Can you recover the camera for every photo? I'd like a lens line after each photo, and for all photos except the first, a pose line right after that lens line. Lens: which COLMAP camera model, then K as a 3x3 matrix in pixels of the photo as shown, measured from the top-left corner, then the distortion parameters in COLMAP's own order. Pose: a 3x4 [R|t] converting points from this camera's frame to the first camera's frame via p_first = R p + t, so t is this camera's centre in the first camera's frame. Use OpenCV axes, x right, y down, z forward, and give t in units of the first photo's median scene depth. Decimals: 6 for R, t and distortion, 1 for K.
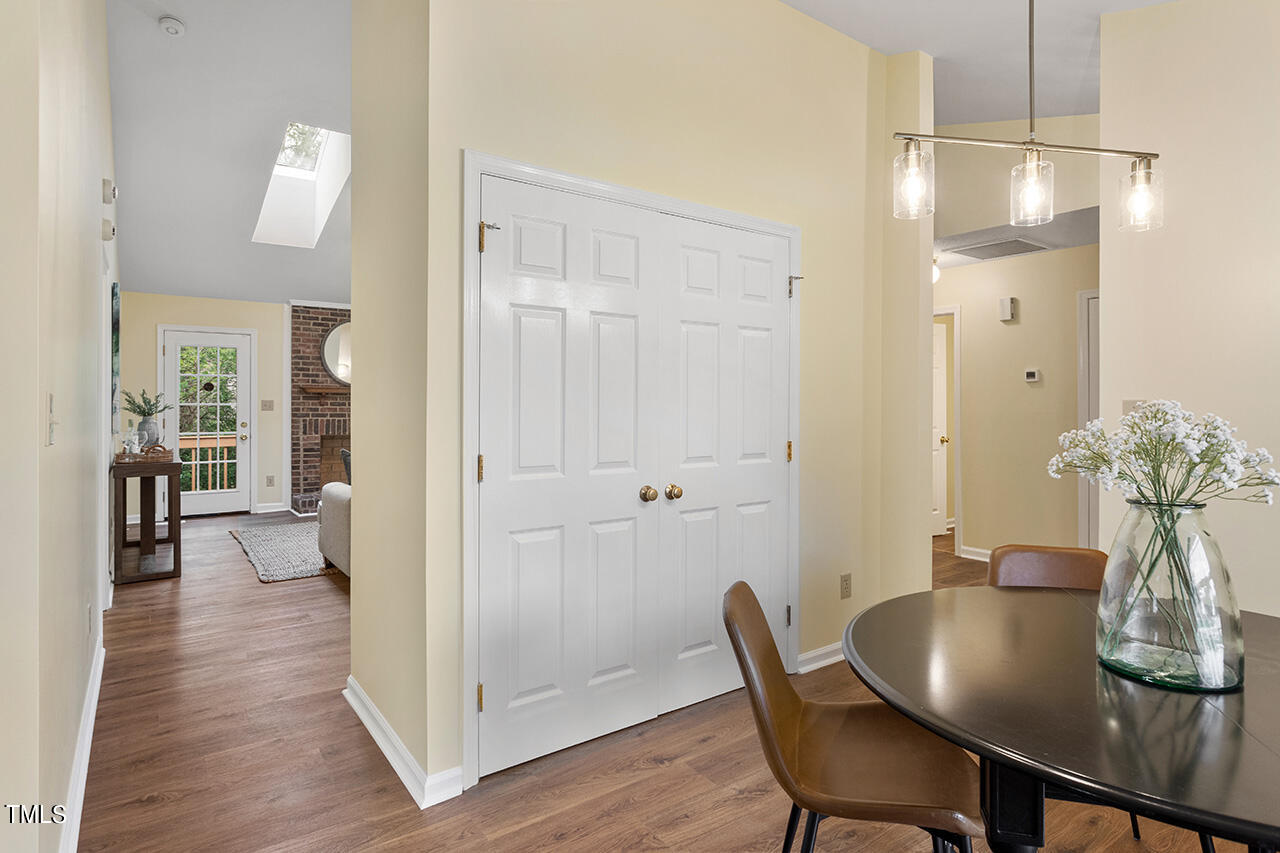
lens RADIAL K [[676.0, 0, 631.3], [0, 676.0, 401.3], [0, 0, 1]] dist [-0.003118, -0.000154]
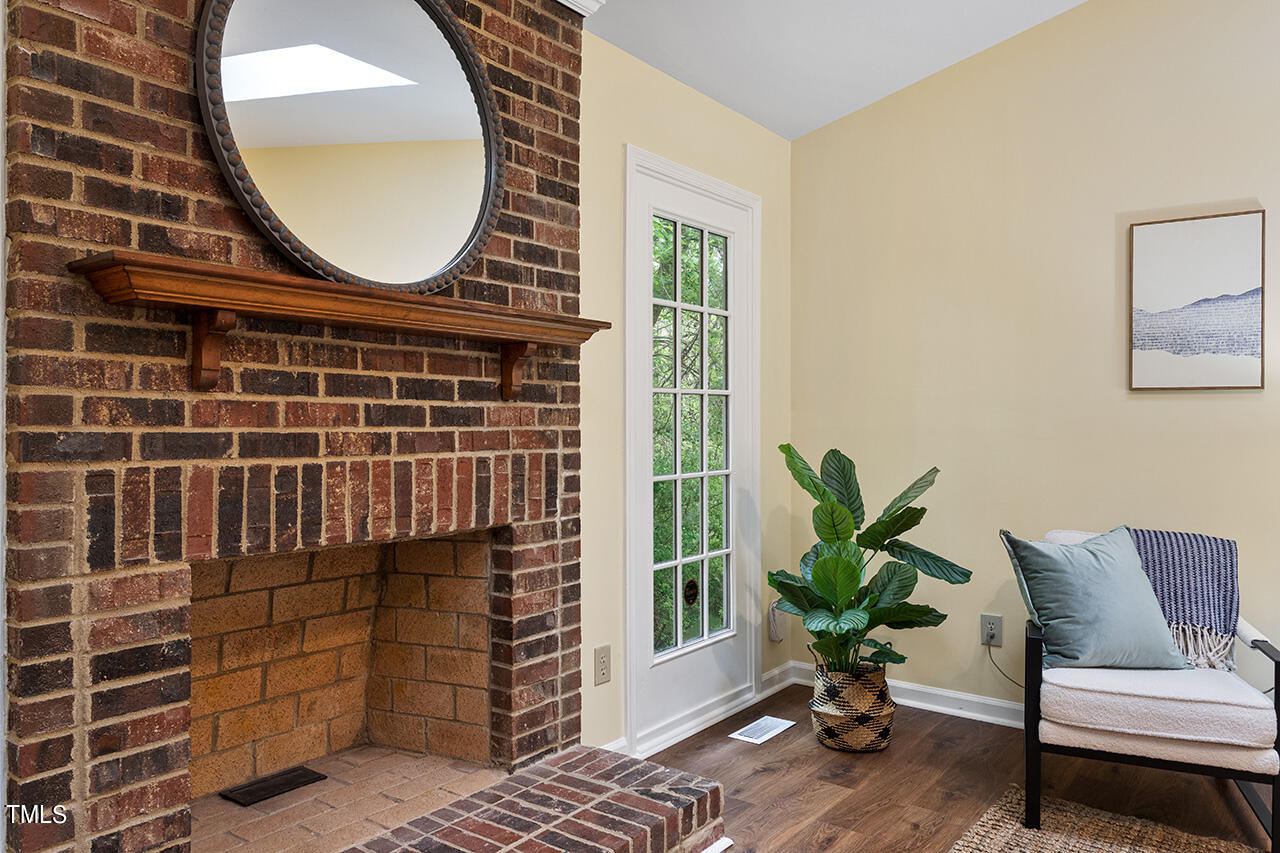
lens RADIAL K [[916.7, 0, 640.3], [0, 916.7, 419.2], [0, 0, 1]] dist [0.002798, 0.008338]
pose [[0.946182, 0.002476, 0.323625, -0.436306], [-0.003711, 0.999988, 0.003201, 0.013260], [-0.323613, -0.004230, 0.946180, 0.760622]]
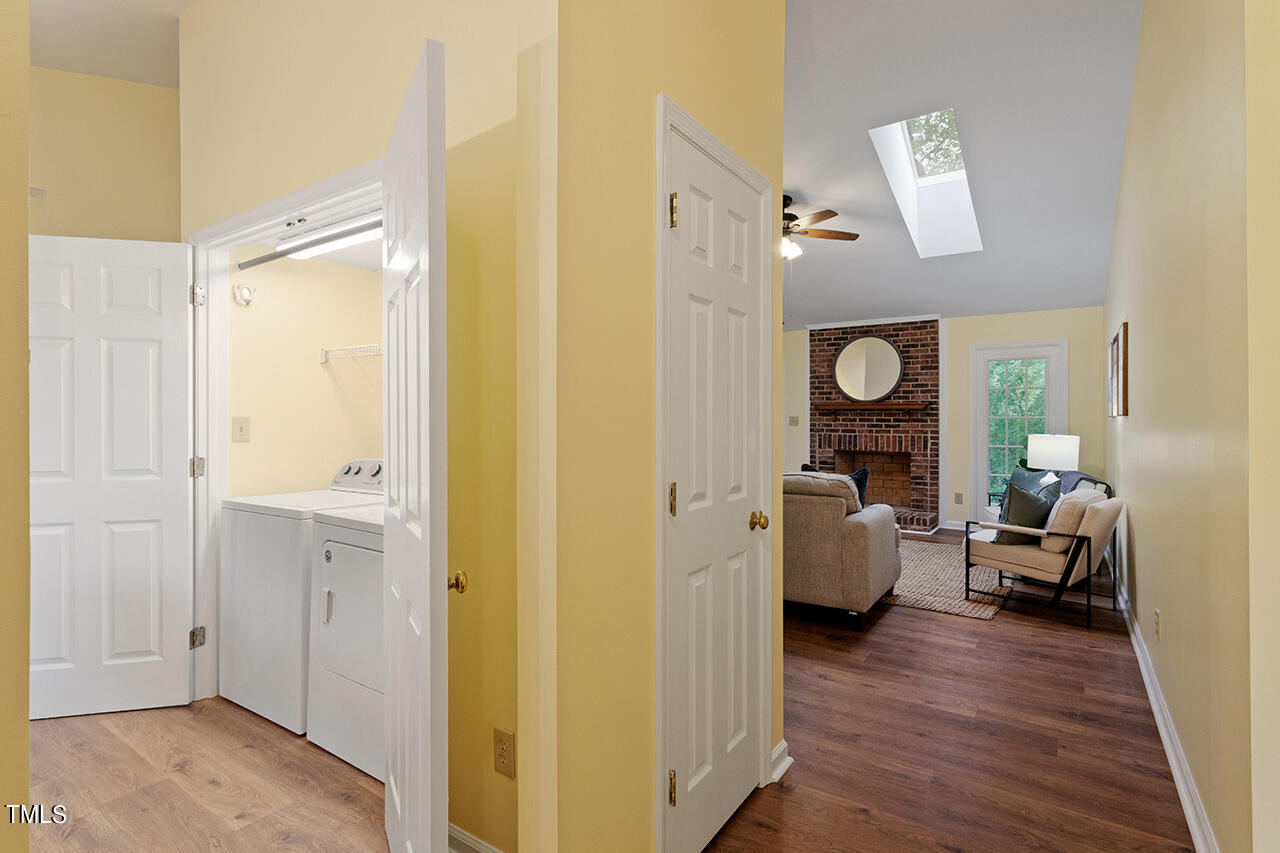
lens RADIAL K [[618.7, 0, 638.9], [0, 618.7, 415.6], [0, 0, 1]] dist [-0.001063, 0.001331]
pose [[0.354042, -0.004583, -0.935218, 0.341453], [0.002765, 0.999989, -0.003854, 0.000246], [0.935225, -0.001222, 0.354051, 0.381351]]
